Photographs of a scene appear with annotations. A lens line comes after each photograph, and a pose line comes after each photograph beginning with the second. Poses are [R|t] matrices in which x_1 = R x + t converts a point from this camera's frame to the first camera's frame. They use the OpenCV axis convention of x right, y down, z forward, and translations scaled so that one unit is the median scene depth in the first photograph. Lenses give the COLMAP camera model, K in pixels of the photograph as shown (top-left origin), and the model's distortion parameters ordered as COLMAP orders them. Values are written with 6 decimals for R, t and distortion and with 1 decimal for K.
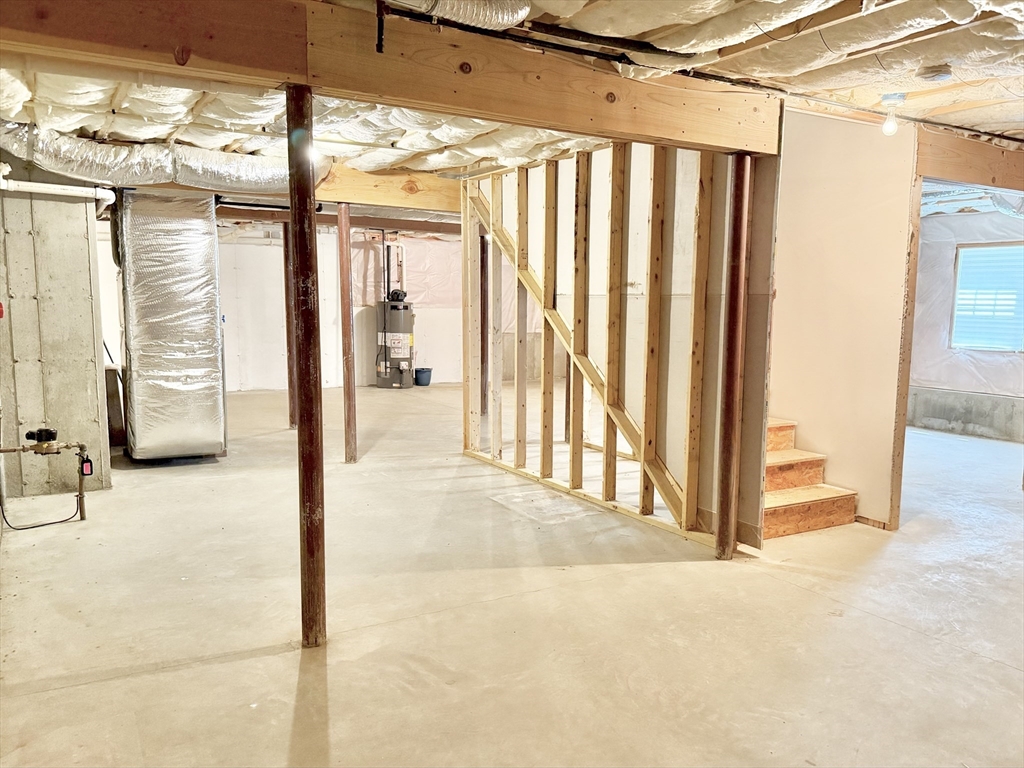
lens RADIAL K [[846.4, 0, 512.4], [0, 846.4, 386.6], [0, 0, 1]] dist [0.011351, -0.012696]
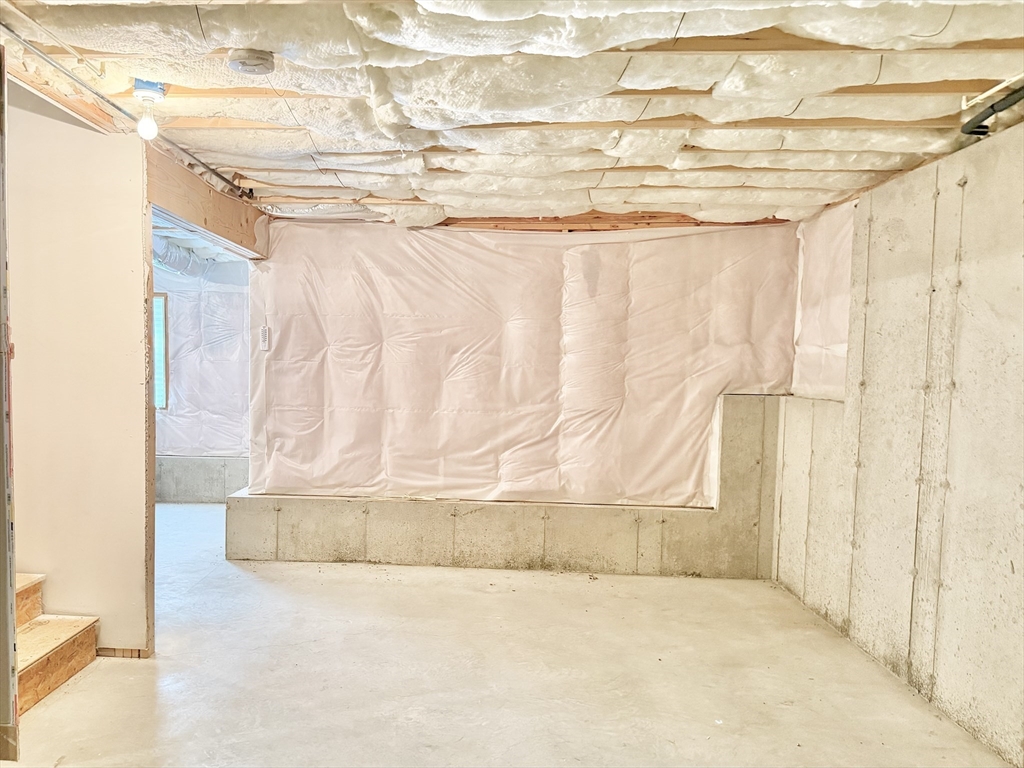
lens RADIAL K [[879.0, 0, 503.7], [0, 879.0, 417.7], [0, 0, 1]] dist [0.001543, 0.000396]
pose [[0.553254, -0.051874, 0.831396, -0.028229], [0.071739, 0.997318, 0.014487, -0.036148], [-0.829918, 0.051628, 0.555492, 0.279468]]
